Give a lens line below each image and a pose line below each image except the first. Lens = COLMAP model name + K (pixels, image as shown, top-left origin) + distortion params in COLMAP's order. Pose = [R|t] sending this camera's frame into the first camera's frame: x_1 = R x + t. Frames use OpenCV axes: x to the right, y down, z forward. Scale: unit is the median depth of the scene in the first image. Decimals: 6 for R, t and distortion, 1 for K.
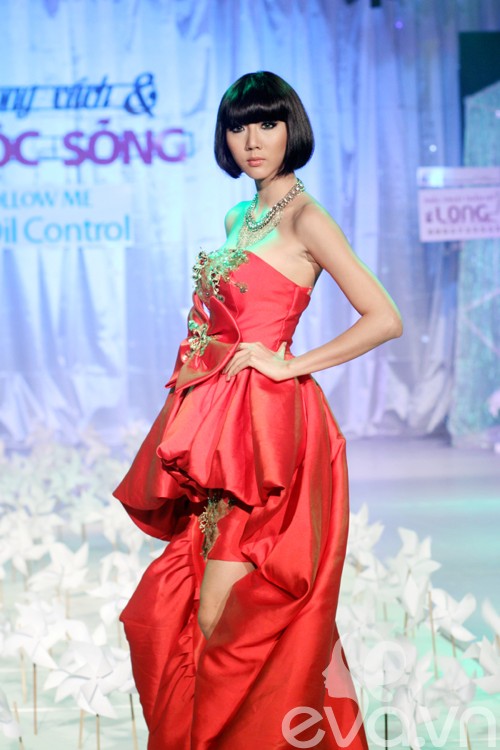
lens RADIAL K [[3561.4, 0, 244.6], [0, 3561.4, 374.2], [0, 0, 1]] dist [-0.049871, 0.000000]
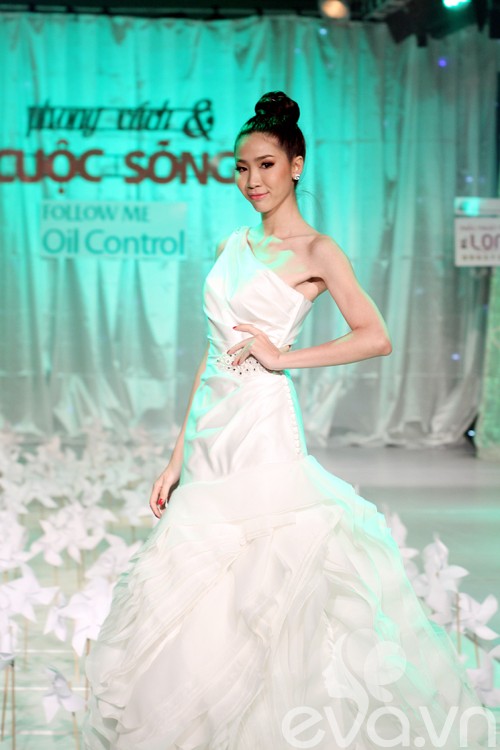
lens RADIAL K [[3561.4, 0, 256.5], [0, 3561.4, 375.8], [0, 0, 1]] dist [-0.049871, 0.000000]
pose [[0.999226, 0.037849, -0.010749, 0.002552], [-0.037901, 0.999270, -0.004728, 0.003051], [0.010562, 0.005132, 0.999931, -0.070608]]
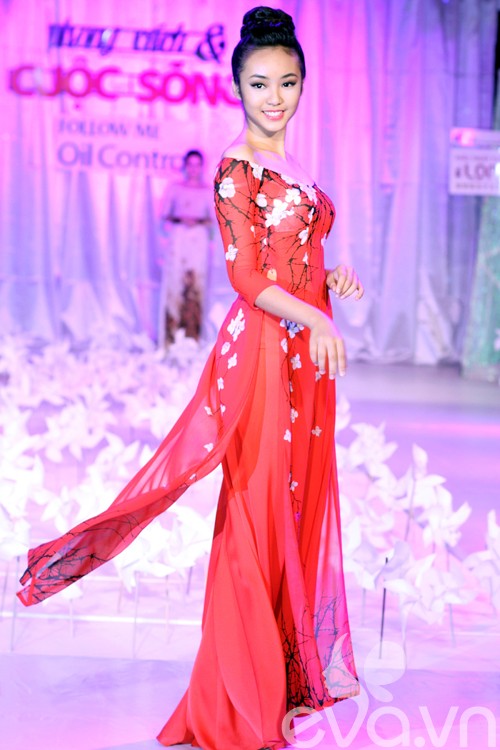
lens RADIAL K [[3561.4, 0, 250.8], [0, 3561.4, 380.8], [0, 0, 1]] dist [-0.049871, 0.000000]
pose [[0.996772, 0.079517, -0.011107, 0.004226], [-0.079236, 0.996573, 0.023760, -0.000020], [0.012958, -0.022803, 0.999656, -0.126499]]
